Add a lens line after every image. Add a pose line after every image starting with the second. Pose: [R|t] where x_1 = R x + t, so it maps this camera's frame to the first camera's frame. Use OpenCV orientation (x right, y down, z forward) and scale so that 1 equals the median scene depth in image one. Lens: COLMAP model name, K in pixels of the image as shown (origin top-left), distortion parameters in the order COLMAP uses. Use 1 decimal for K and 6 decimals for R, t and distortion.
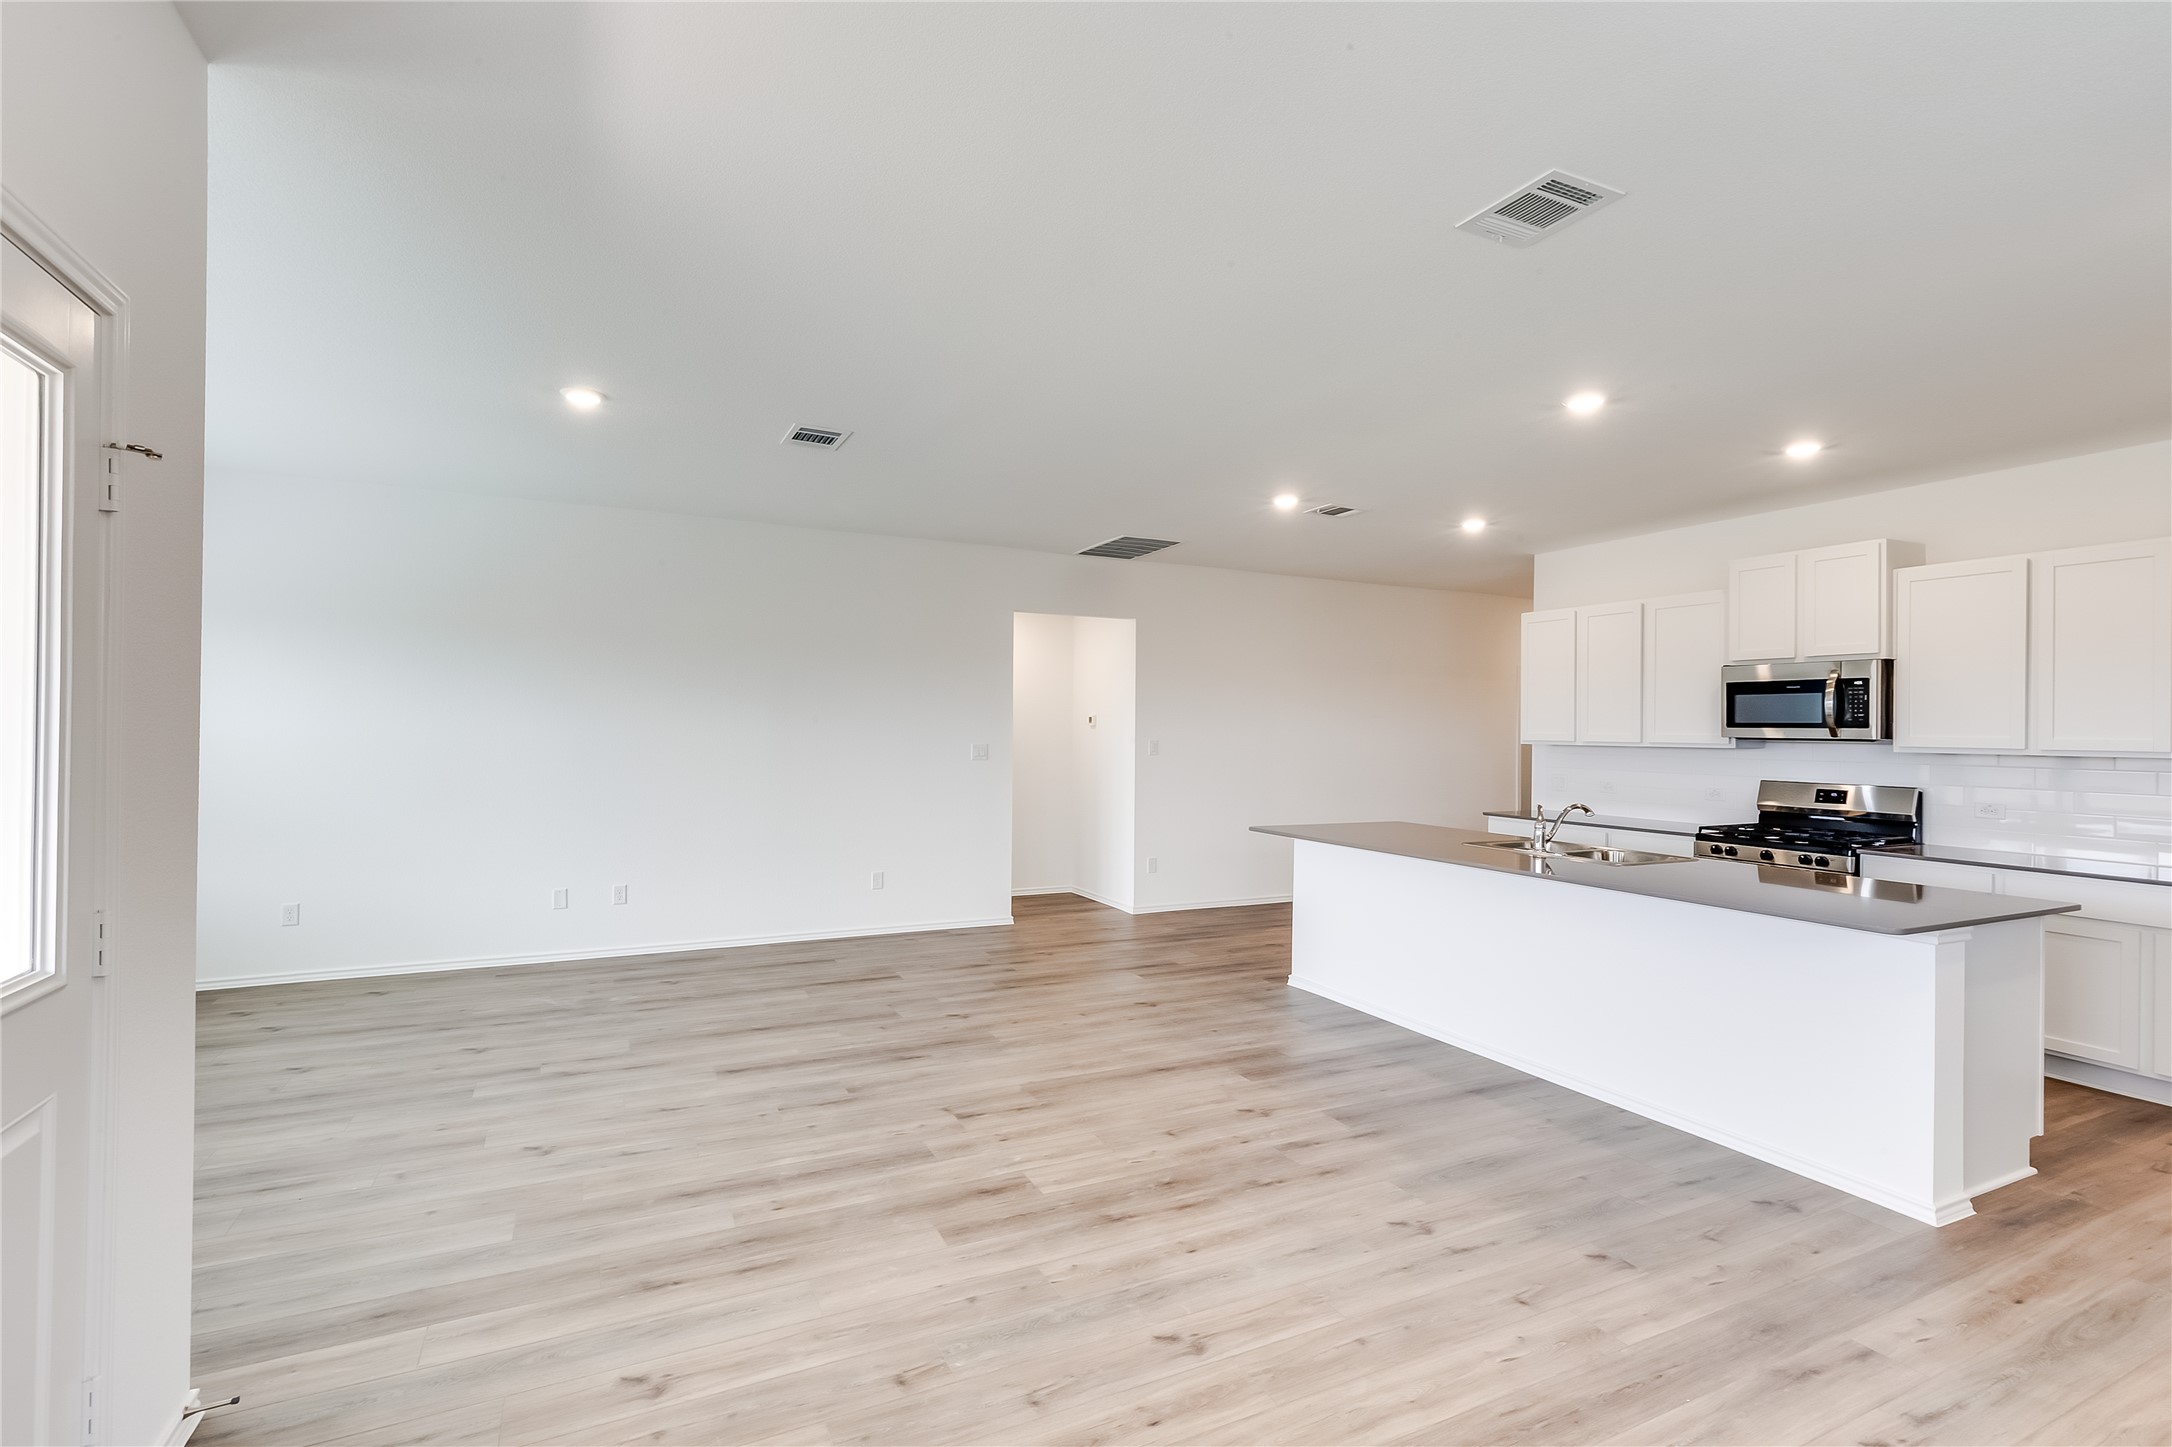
lens RADIAL K [[976.8, 0, 1086.0], [0, 976.8, 726.1], [0, 0, 1]] dist [0.000484, -0.000310]
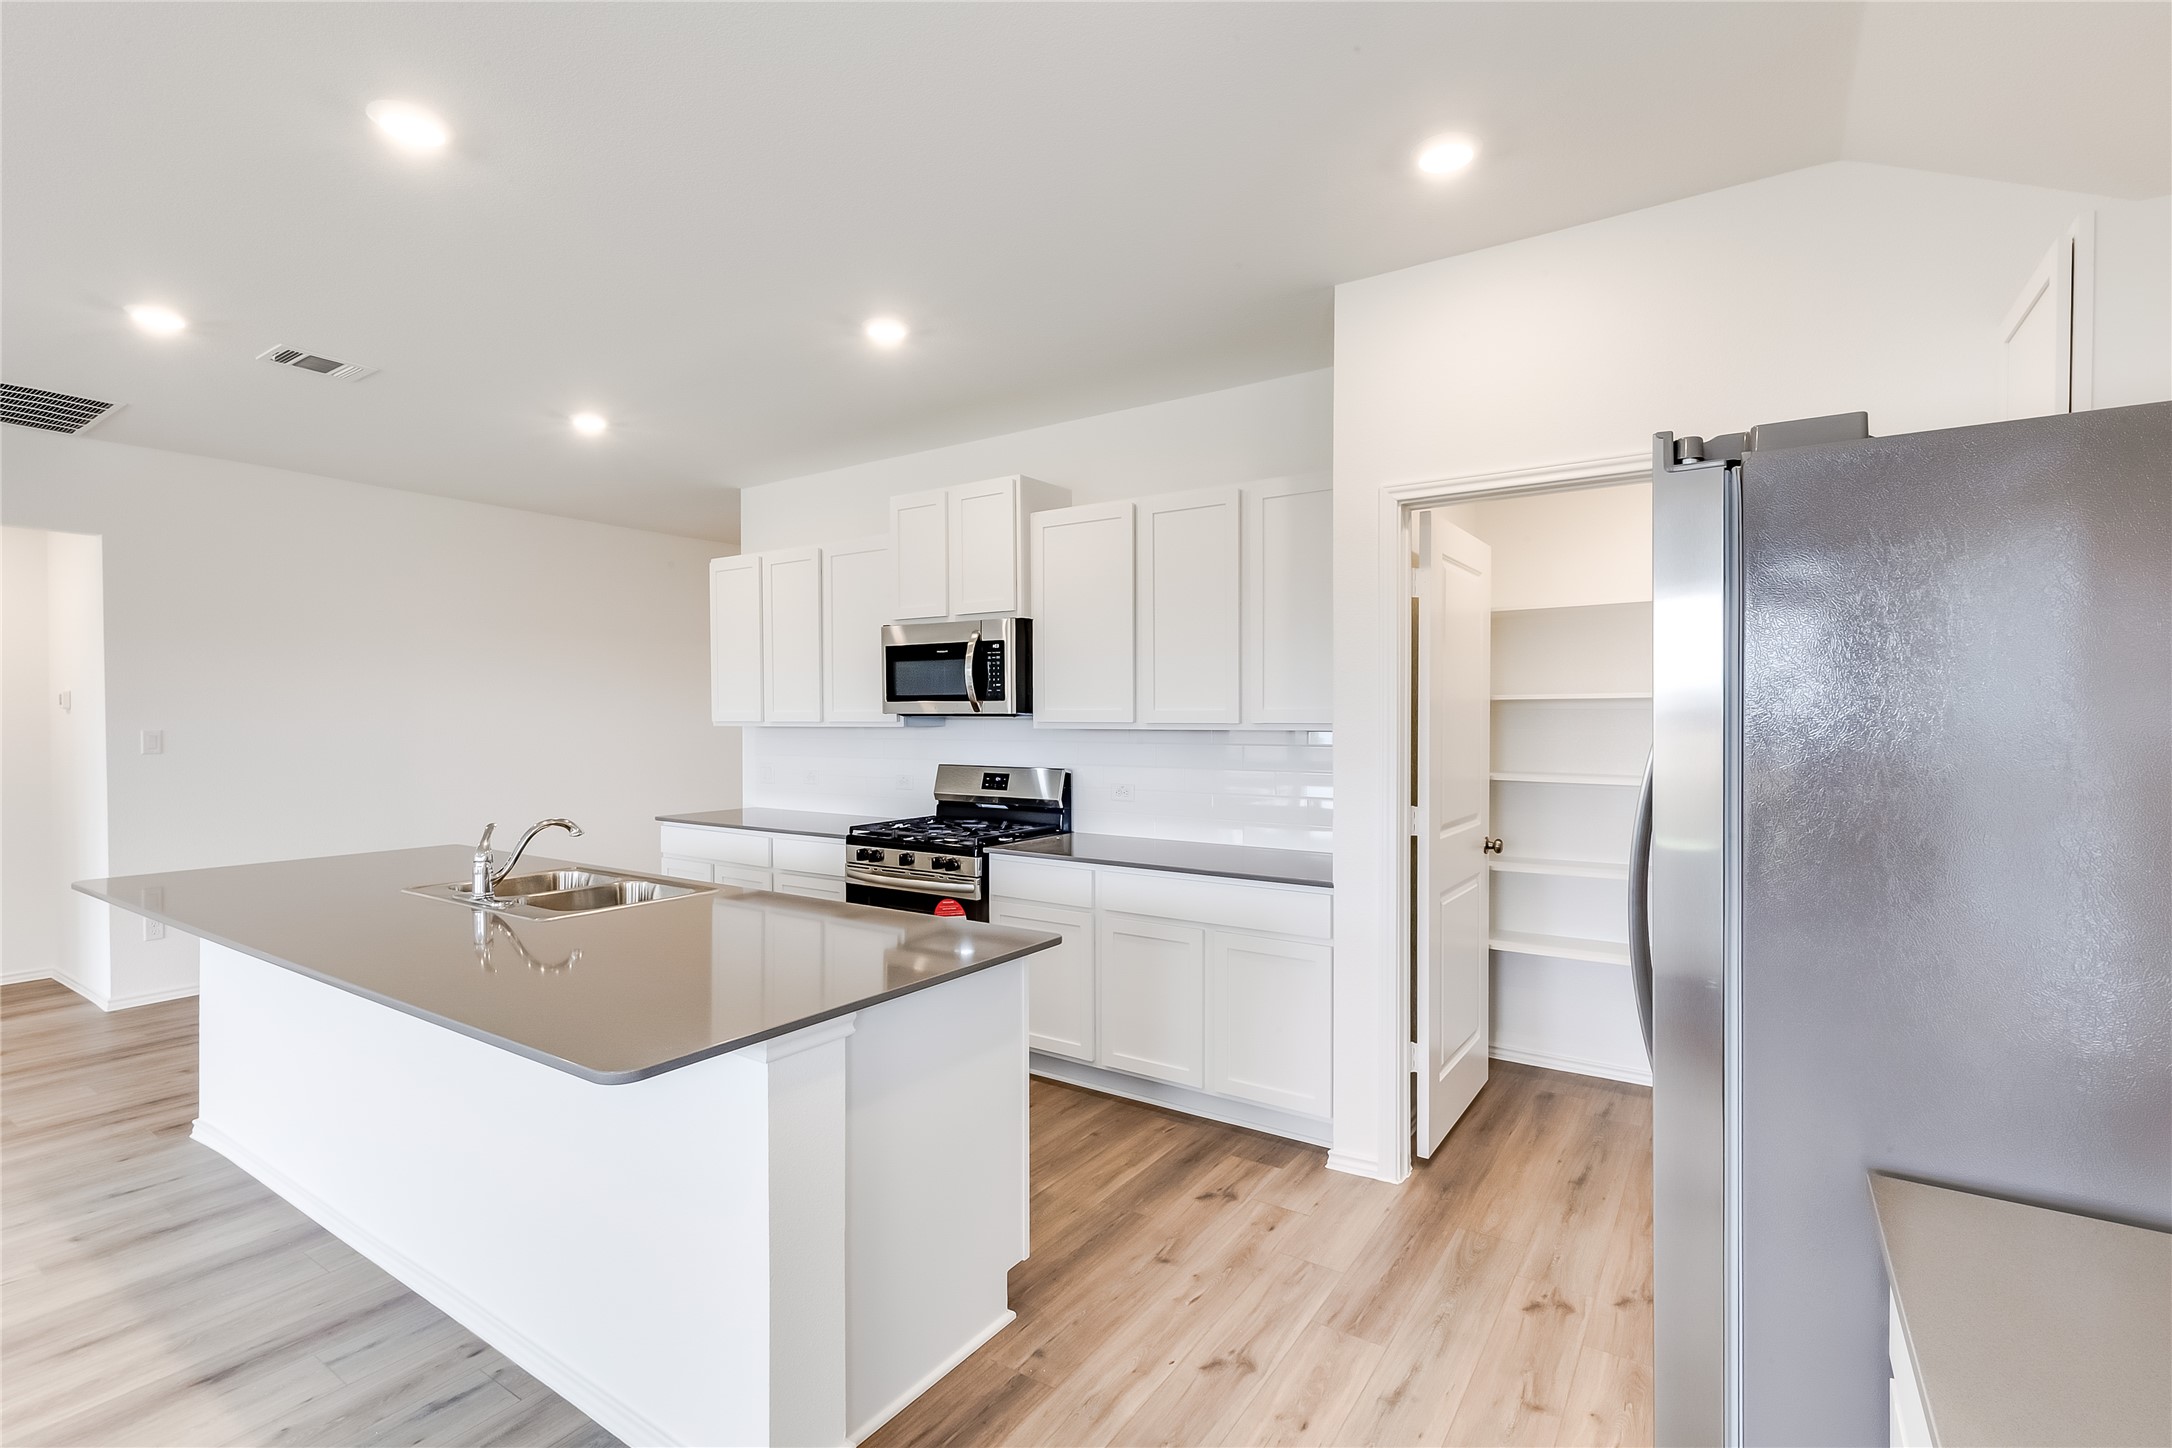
lens RADIAL K [[976.8, 0, 1092.4], [0, 976.8, 725.0], [0, 0, 1]] dist [0.000484, -0.000310]
pose [[0.864005, -0.018511, 0.503142, 0.430768], [0.010333, 0.999765, 0.019039, 0.007682], [-0.503377, -0.011251, 0.863994, 0.231348]]
